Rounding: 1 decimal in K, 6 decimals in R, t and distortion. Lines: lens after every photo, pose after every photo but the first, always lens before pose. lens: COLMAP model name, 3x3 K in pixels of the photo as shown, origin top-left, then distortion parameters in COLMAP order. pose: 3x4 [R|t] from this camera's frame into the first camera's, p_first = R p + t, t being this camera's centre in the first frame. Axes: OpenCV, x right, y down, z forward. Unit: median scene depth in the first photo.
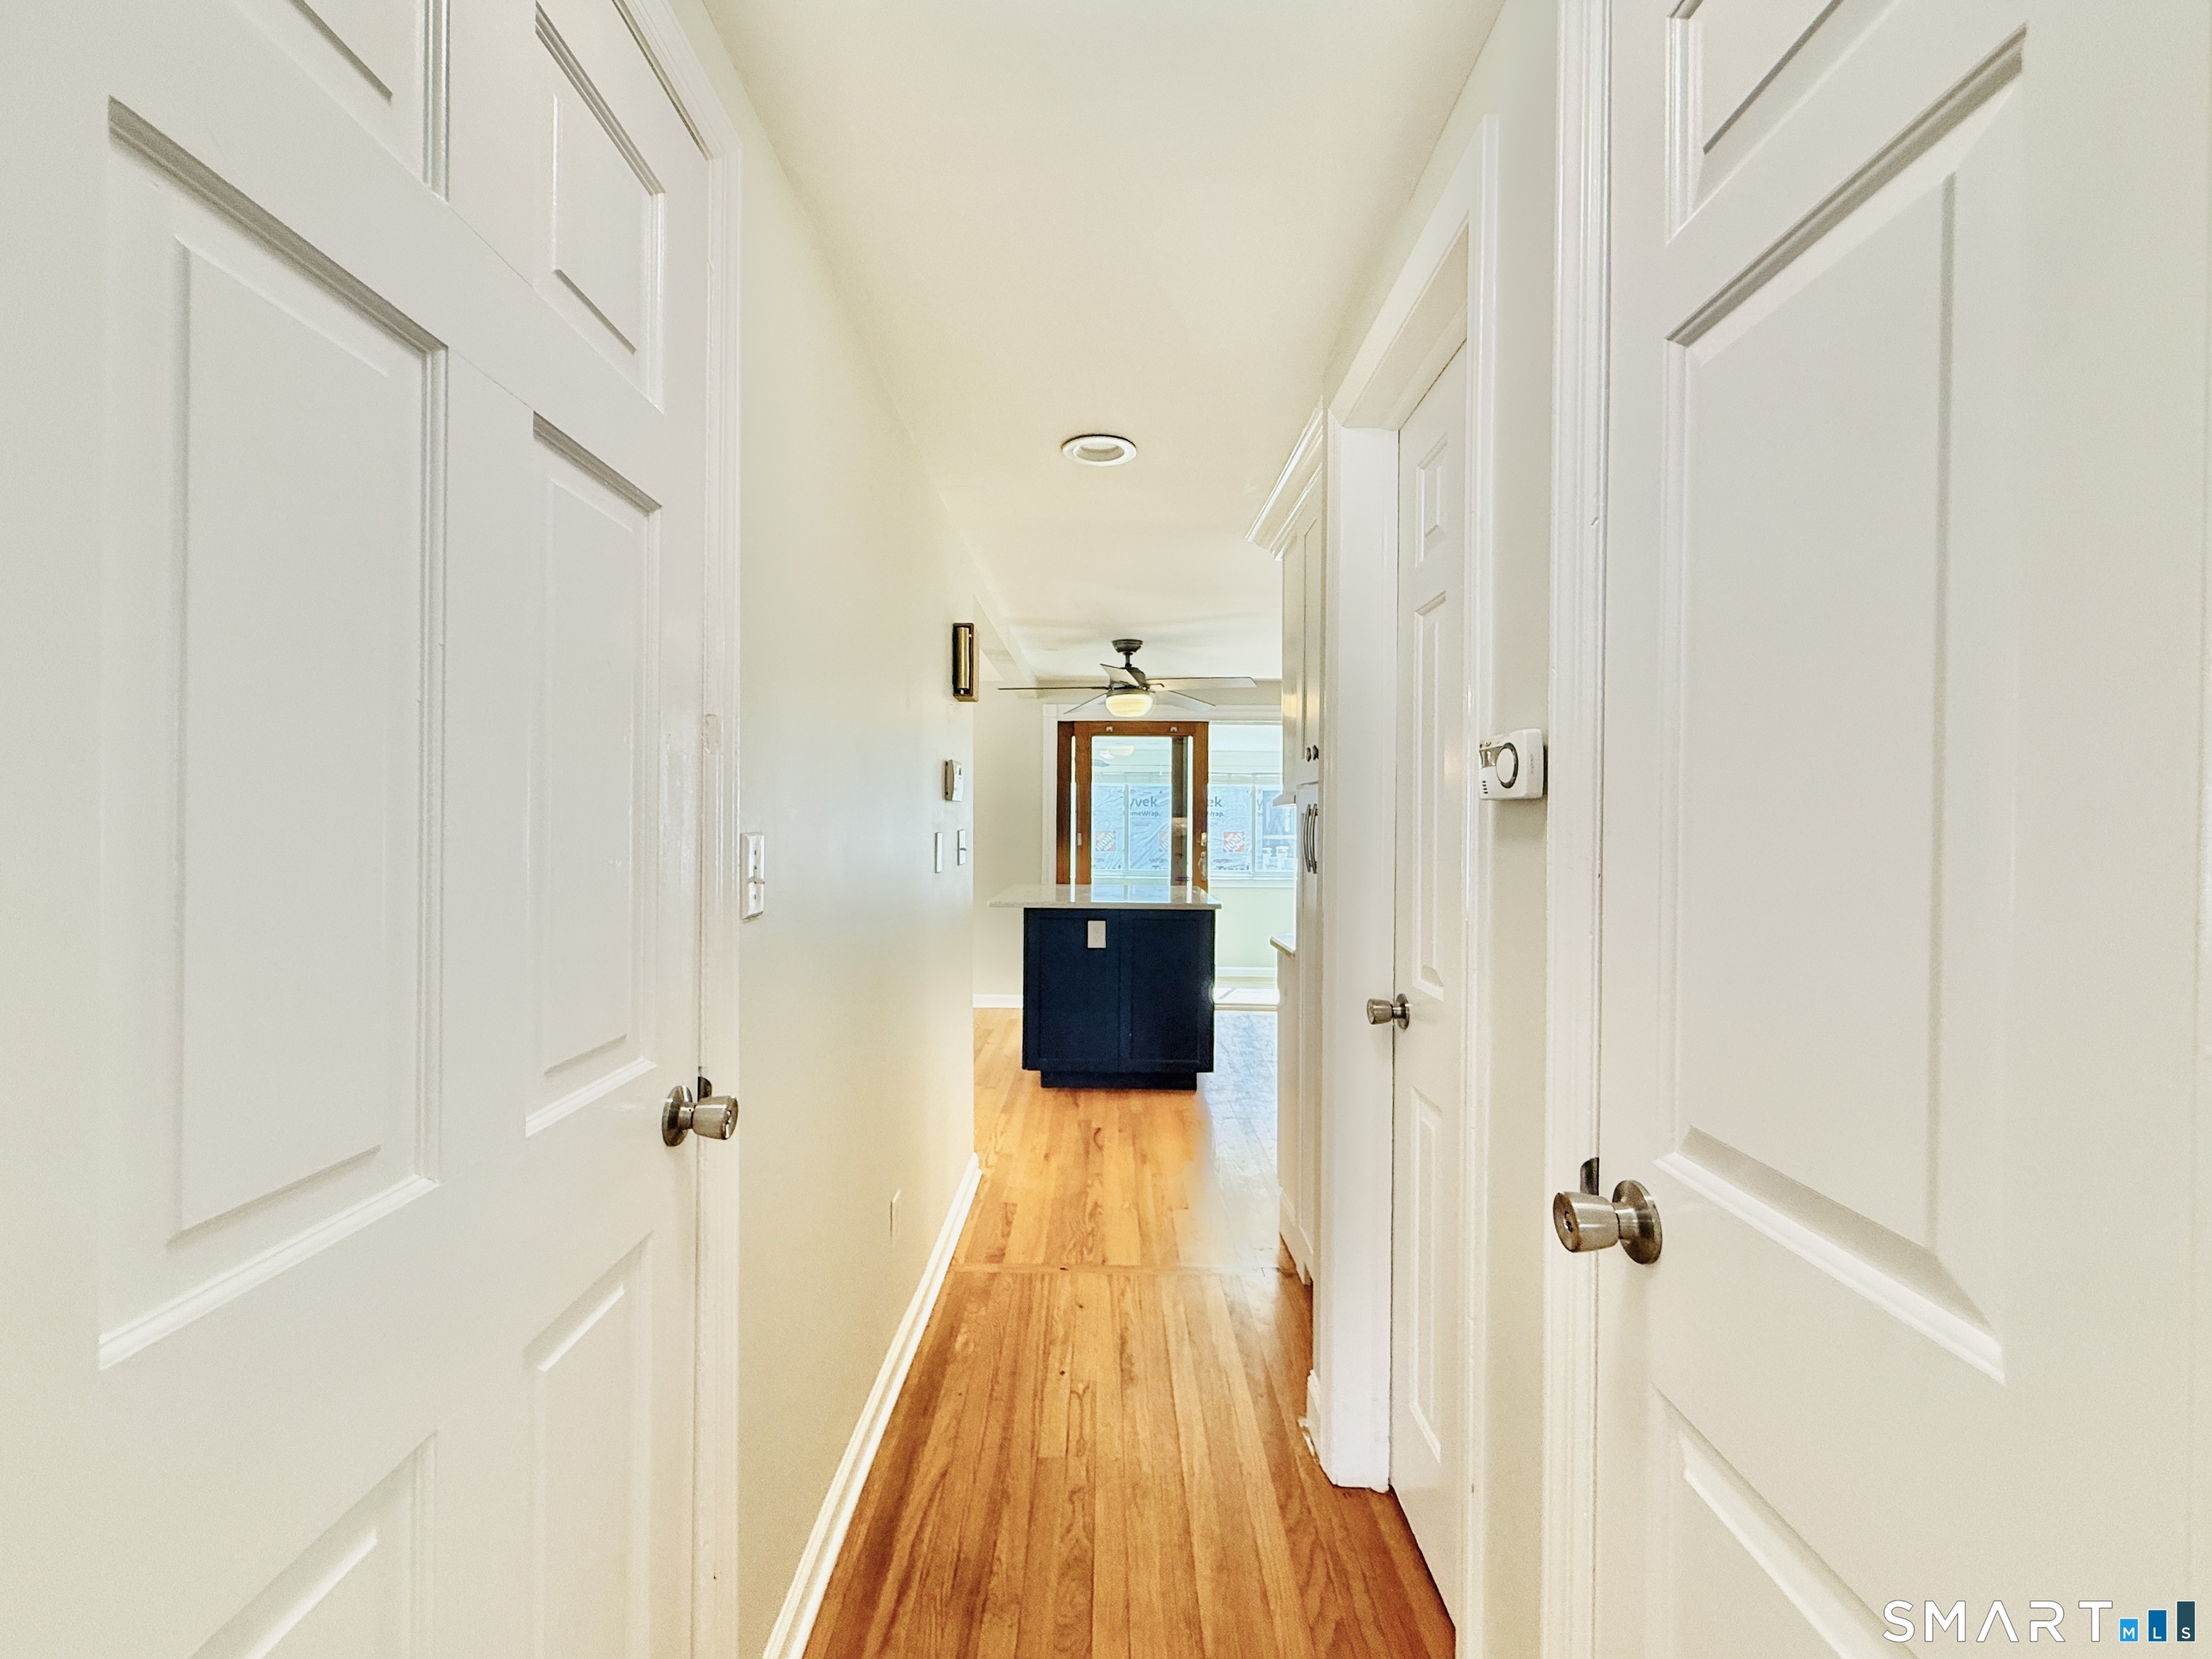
lens RADIAL K [[910.8, 0, 1100.2], [0, 910.8, 825.7], [0, 0, 1]] dist [0.000645, -0.000444]
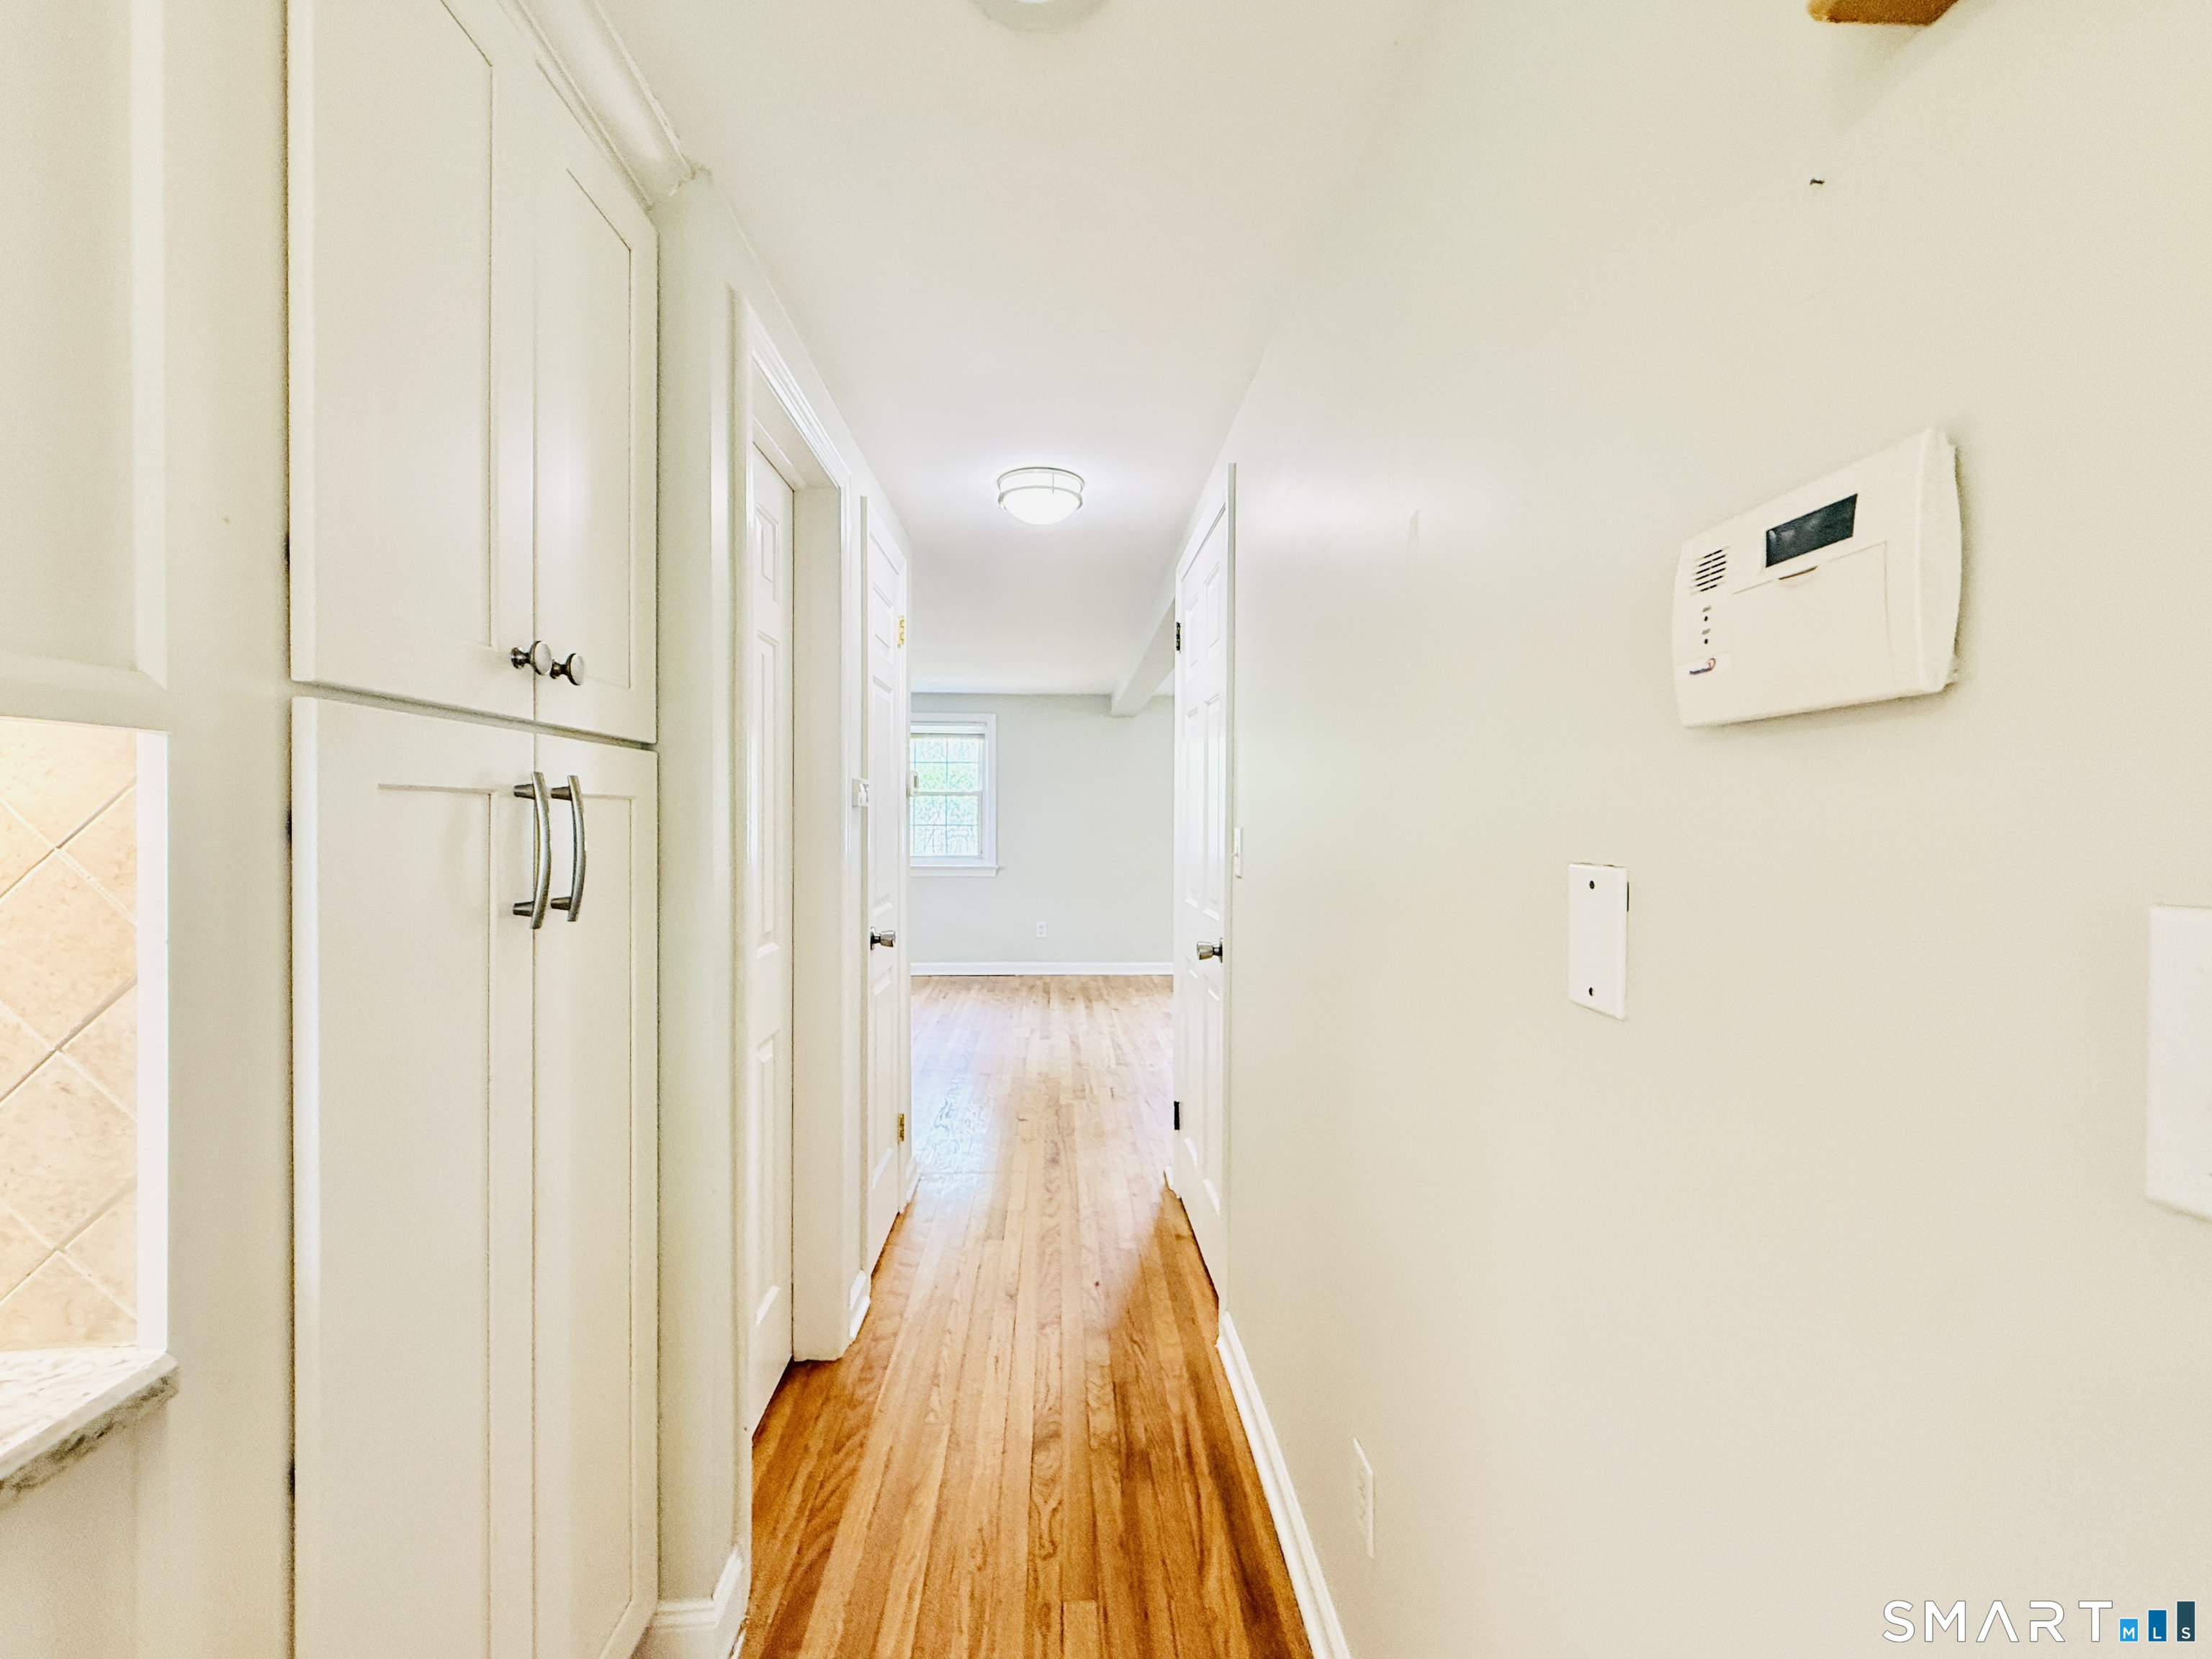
lens RADIAL K [[899.3, 0, 1094.4], [0, 899.3, 823.7], [0, 0, 1]] dist [-0.000728, 0.000104]
pose [[-0.998817, -0.009232, -0.047746, -0.008980], [-0.009742, 0.999898, 0.010453, -0.003764], [0.047644, 0.010906, -0.998805, 0.754554]]
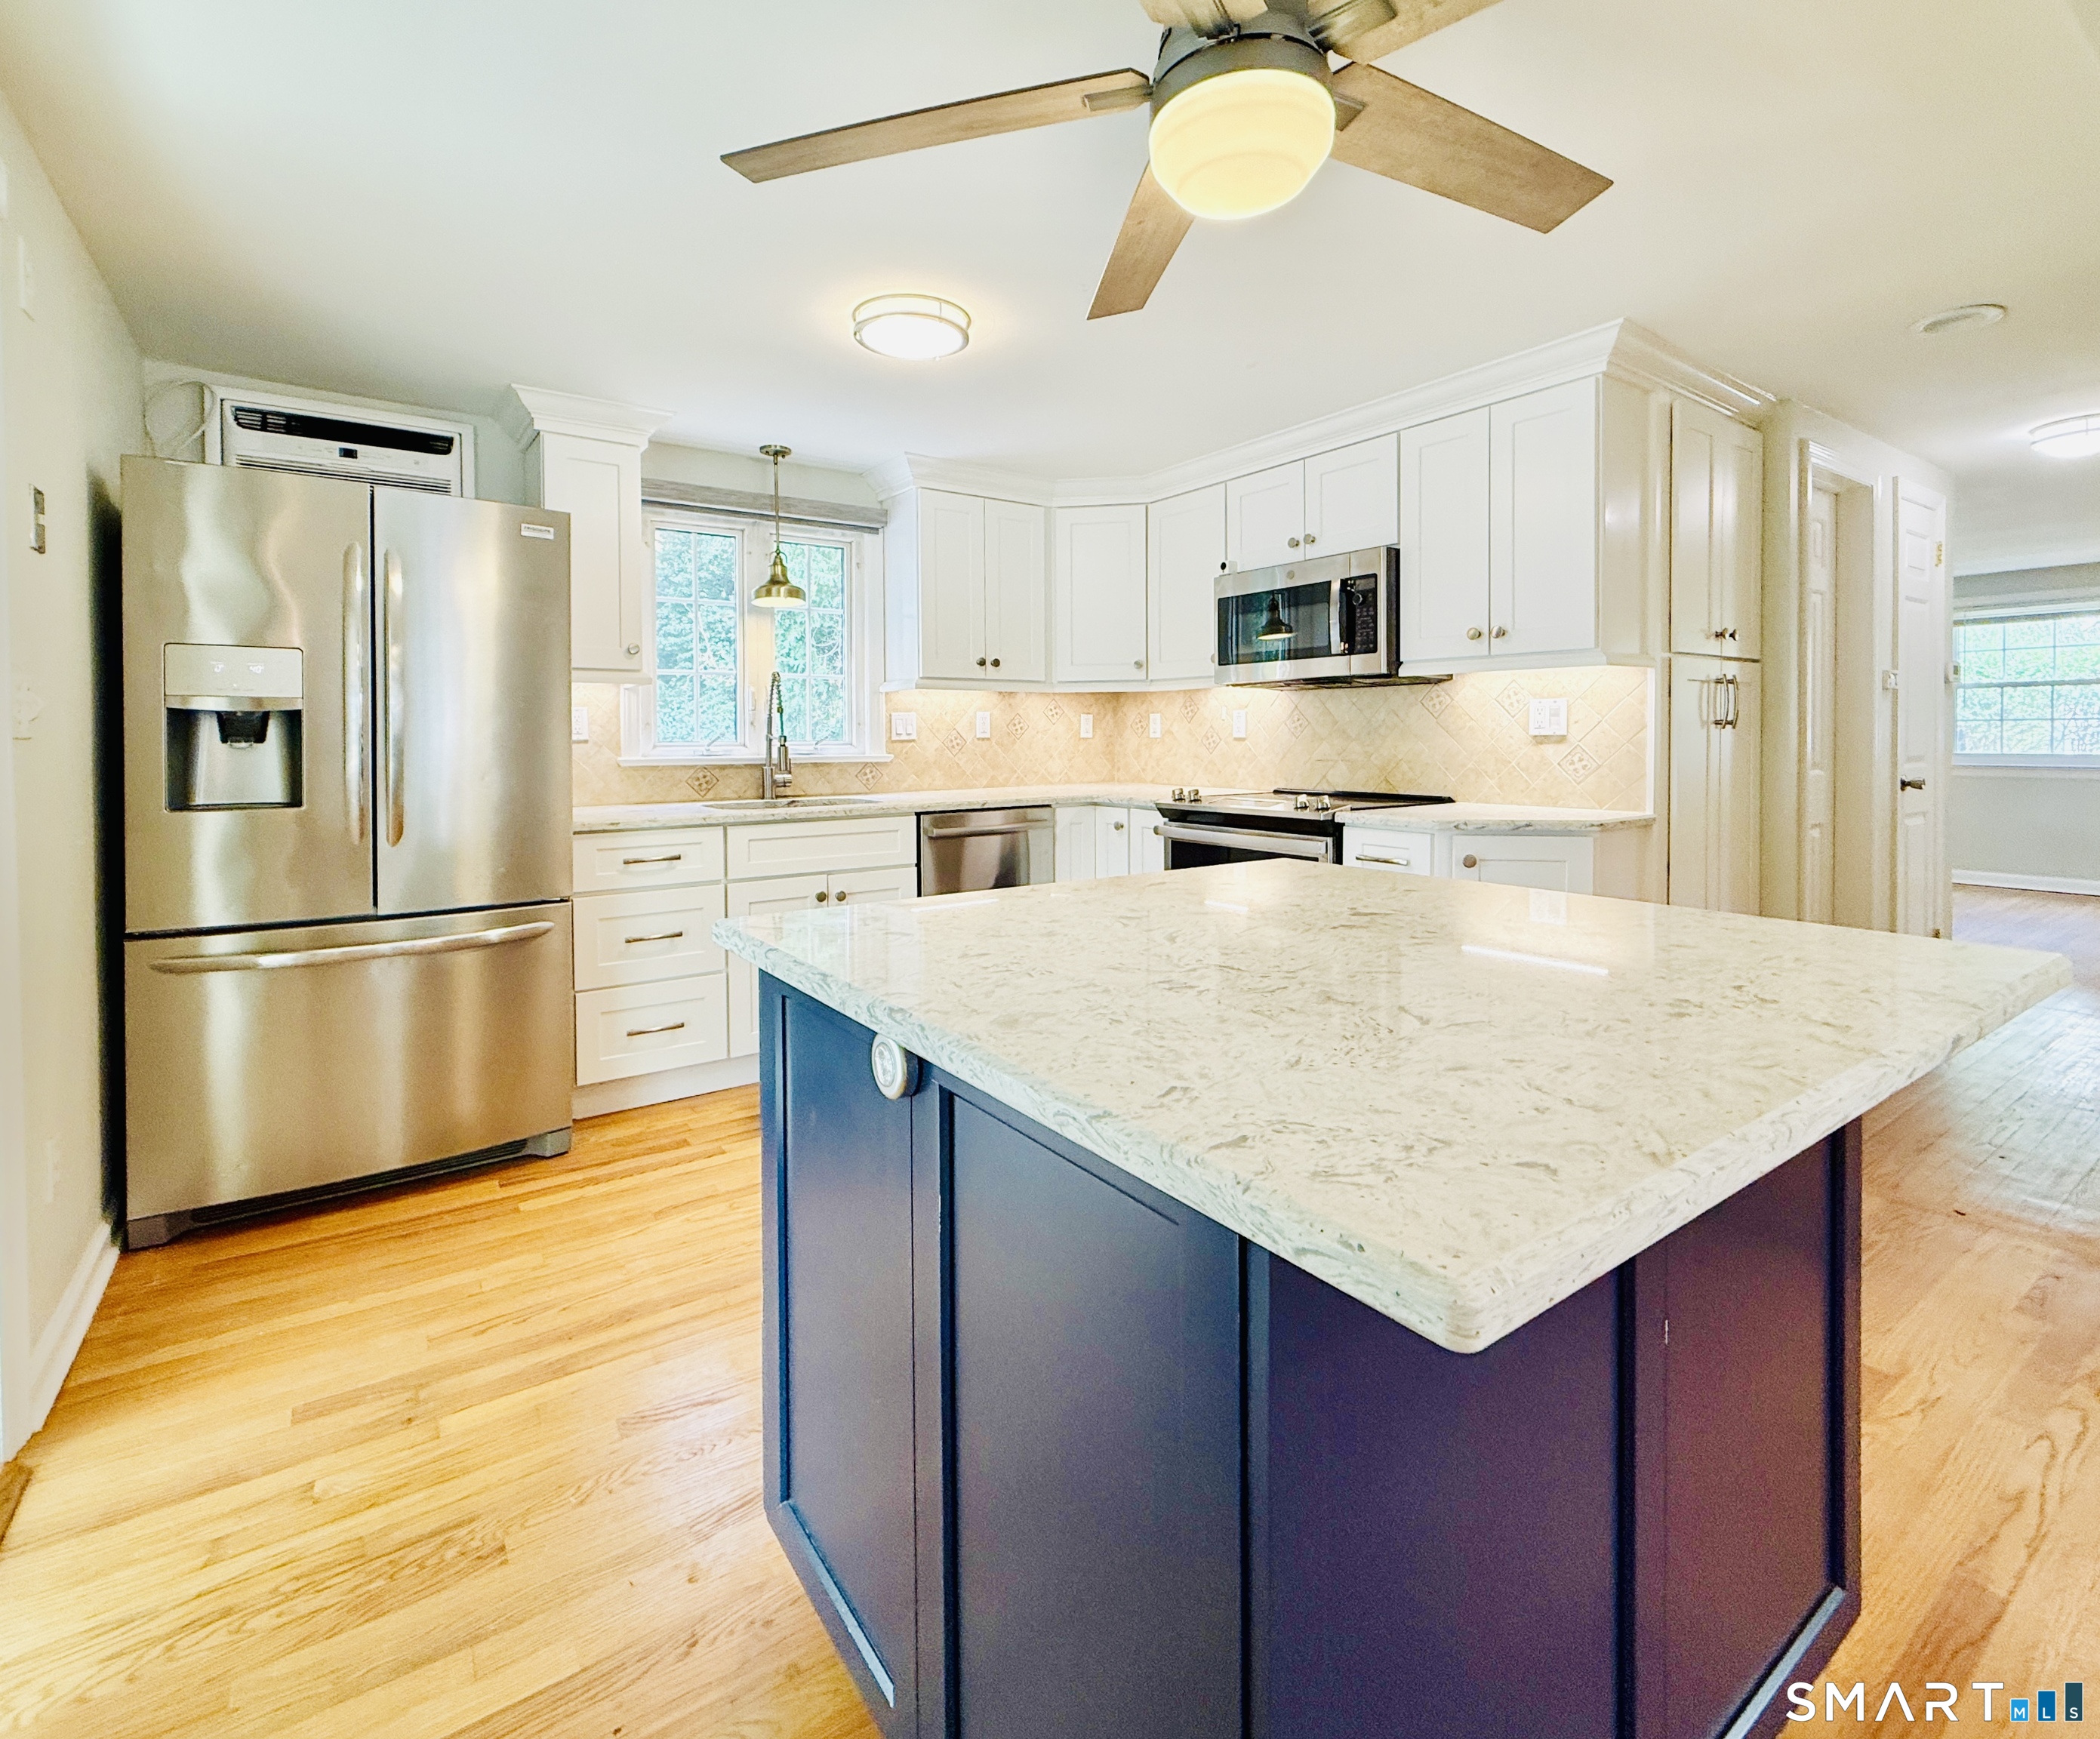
lens RADIAL K [[988.5, 0, 1035.0], [0, 988.5, 753.1], [0, 0, 1]] dist [0.000558, -0.000236]
pose [[-0.576234, -0.014622, 0.817154, -0.172556], [0.007678, 0.999699, 0.023302, 0.023013], [-0.817249, 0.019702, -0.575948, 1.327645]]
